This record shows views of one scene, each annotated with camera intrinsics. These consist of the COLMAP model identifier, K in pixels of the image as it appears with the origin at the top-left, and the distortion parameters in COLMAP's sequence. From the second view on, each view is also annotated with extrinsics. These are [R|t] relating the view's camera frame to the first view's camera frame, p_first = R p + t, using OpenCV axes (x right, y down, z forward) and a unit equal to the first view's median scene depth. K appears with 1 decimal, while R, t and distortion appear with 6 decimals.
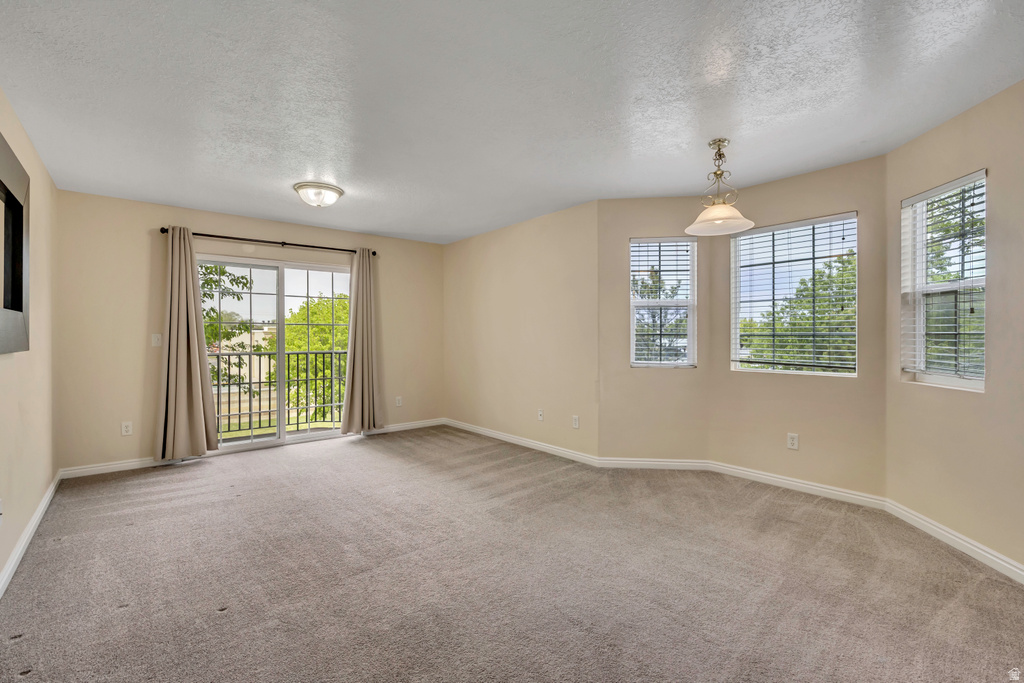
lens RADIAL K [[459.0, 0, 516.3], [0, 459.0, 339.7], [0, 0, 1]] dist [-0.002965, 0.000821]
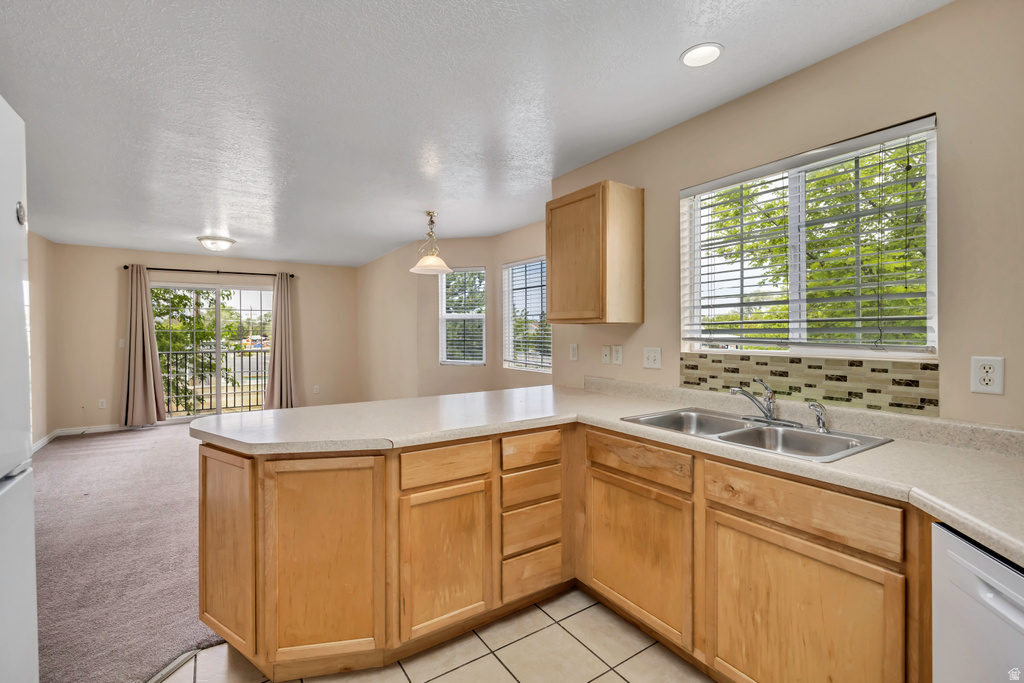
lens RADIAL K [[459.0, 0, 506.3], [0, 459.0, 334.1], [0, 0, 1]] dist [-0.002965, 0.000821]
pose [[0.993932, 0.001308, -0.109993, 0.616450], [-0.001633, 0.999995, -0.002870, -0.027285], [0.109988, 0.003032, 0.993928, -0.321627]]
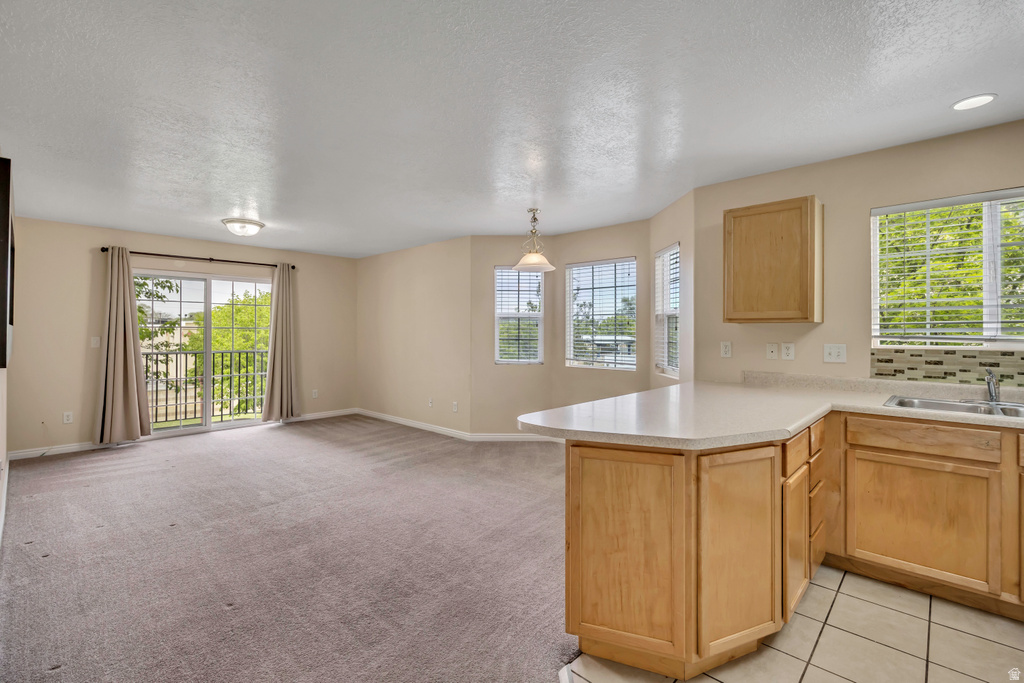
lens RADIAL K [[459.0, 0, 510.9], [0, 459.0, 332.1], [0, 0, 1]] dist [-0.002965, 0.000821]
pose [[0.992527, 0.005744, 0.121890, 0.140214], [-0.004725, 0.999951, -0.008654, -0.021168], [-0.121934, 0.008013, 0.992506, -0.321727]]
